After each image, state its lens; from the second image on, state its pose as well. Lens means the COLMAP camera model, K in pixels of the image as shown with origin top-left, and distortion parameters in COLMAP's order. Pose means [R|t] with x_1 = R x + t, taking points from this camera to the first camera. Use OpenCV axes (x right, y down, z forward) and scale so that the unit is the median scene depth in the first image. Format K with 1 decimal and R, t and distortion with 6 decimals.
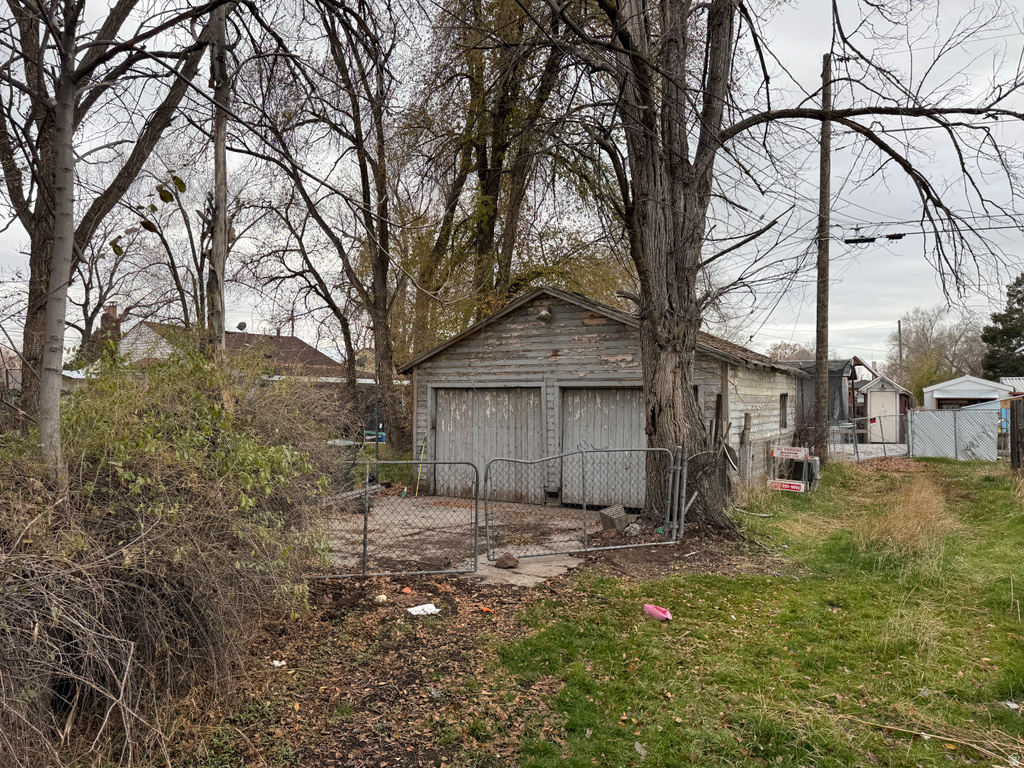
lens RADIAL K [[715.1, 0, 504.2], [0, 715.1, 387.9], [0, 0, 1]] dist [0.068102, -0.081151]
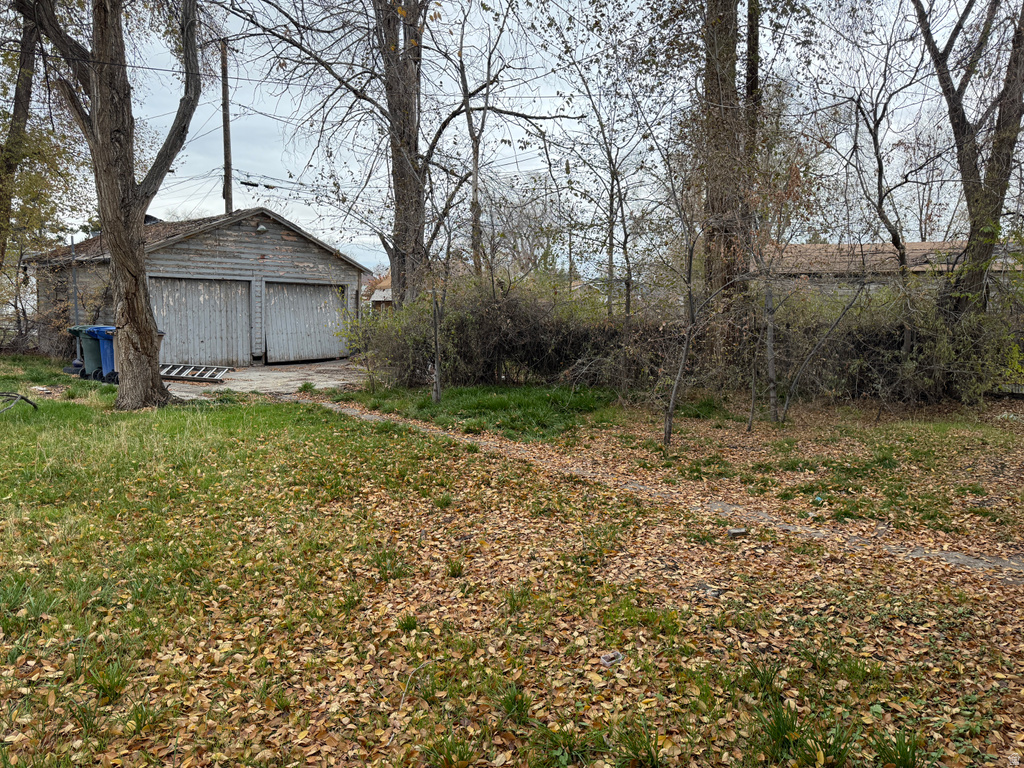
lens RADIAL K [[720.7, 0, 512.0], [0, 720.7, 384.0], [0, 0, 1]] dist [0.064721, -0.082099]
pose [[0.182364, -0.107429, 0.977345, -1.590123], [-0.034352, 0.992710, 0.115528, 0.022057], [-0.982631, -0.054641, 0.177344, 0.318306]]
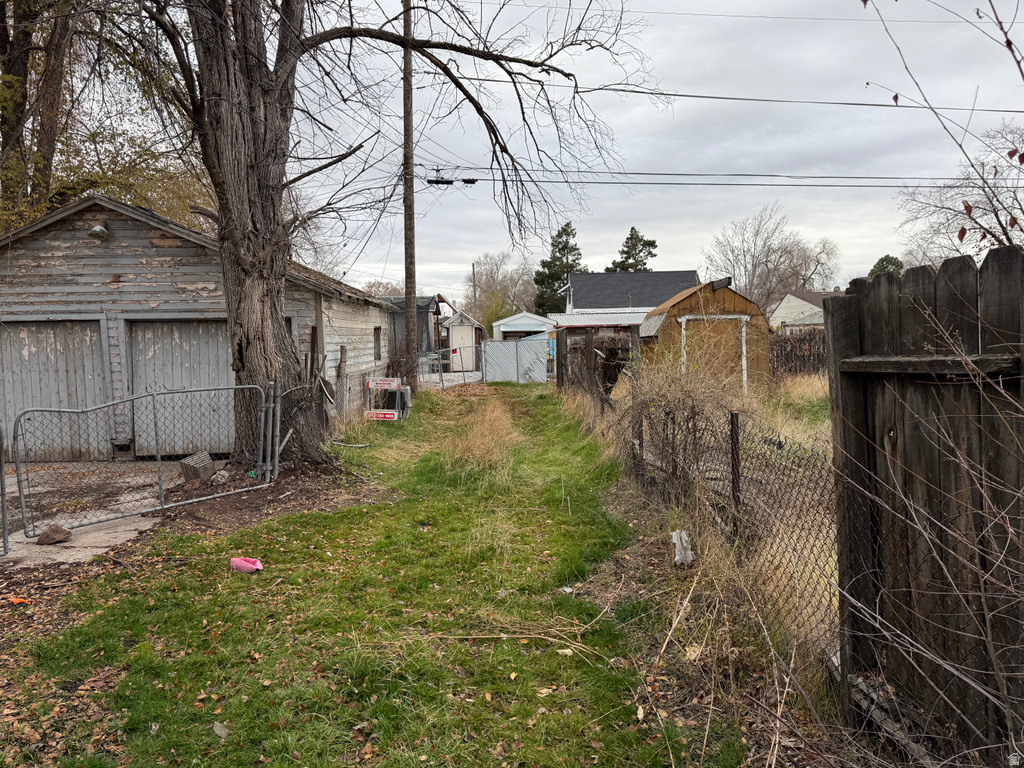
lens RADIAL K [[715.1, 0, 504.2], [0, 715.1, 387.9], [0, 0, 1]] dist [0.068102, -0.081151]
pose [[0.856754, -0.054118, 0.512878, 0.023542], [0.009989, 0.996034, 0.088414, 0.009604], [-0.515629, -0.070626, 0.853896, 0.049927]]
